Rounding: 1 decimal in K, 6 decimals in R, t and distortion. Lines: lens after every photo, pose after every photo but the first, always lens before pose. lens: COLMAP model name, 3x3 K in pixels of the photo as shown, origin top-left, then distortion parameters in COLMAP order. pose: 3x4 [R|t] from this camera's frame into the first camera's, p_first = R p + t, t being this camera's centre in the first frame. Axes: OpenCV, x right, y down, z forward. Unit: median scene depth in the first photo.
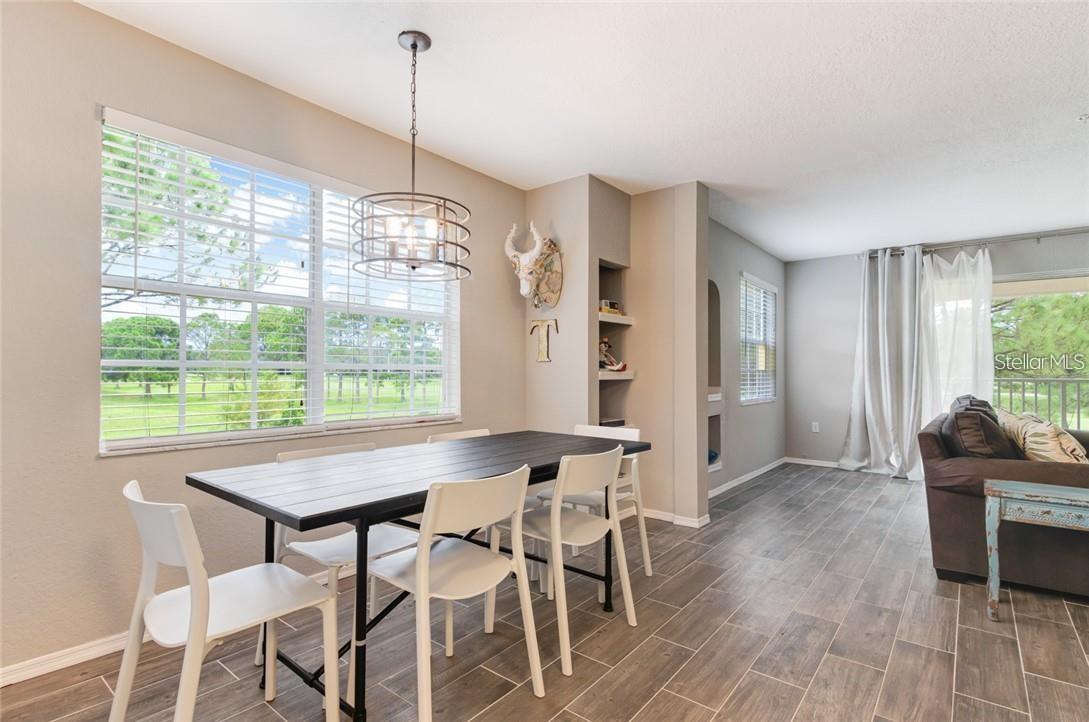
lens RADIAL K [[535.9, 0, 542.5], [0, 535.9, 350.9], [0, 0, 1]] dist [-0.002338, -0.001202]
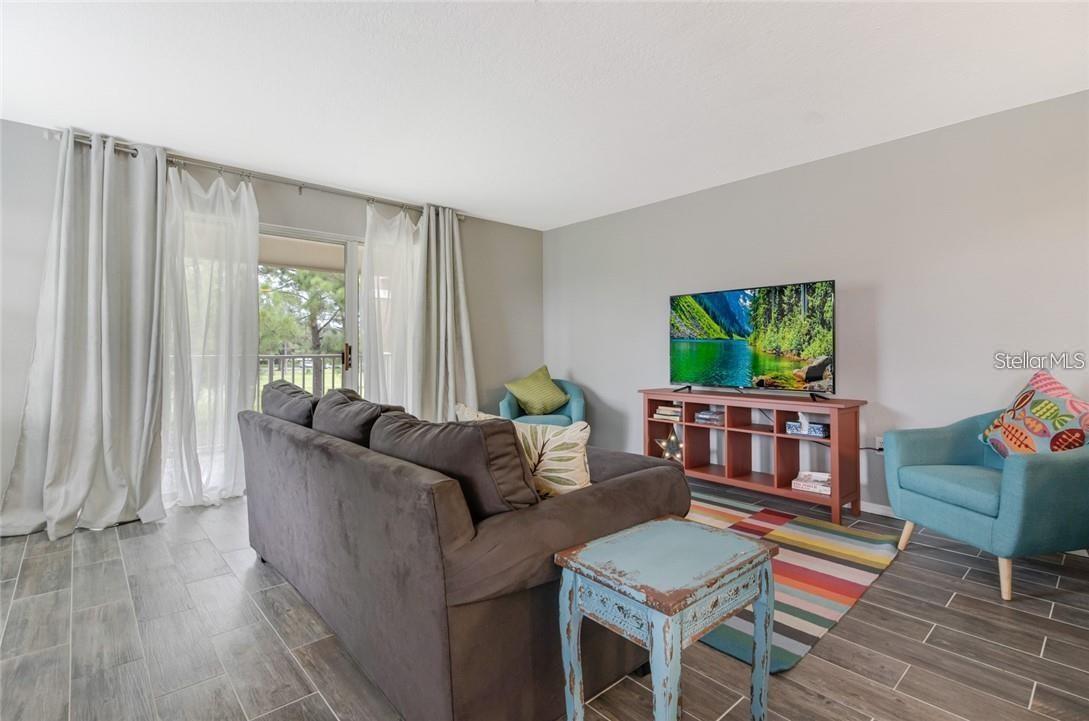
lens RADIAL K [[535.9, 0, 542.5], [0, 535.9, 350.4], [0, 0, 1]] dist [-0.002338, -0.001202]
pose [[0.182183, -0.005175, 0.983251, 0.162773], [-0.031847, 0.999430, 0.011160, 0.021594], [-0.982749, -0.033346, 0.181914, 0.445183]]
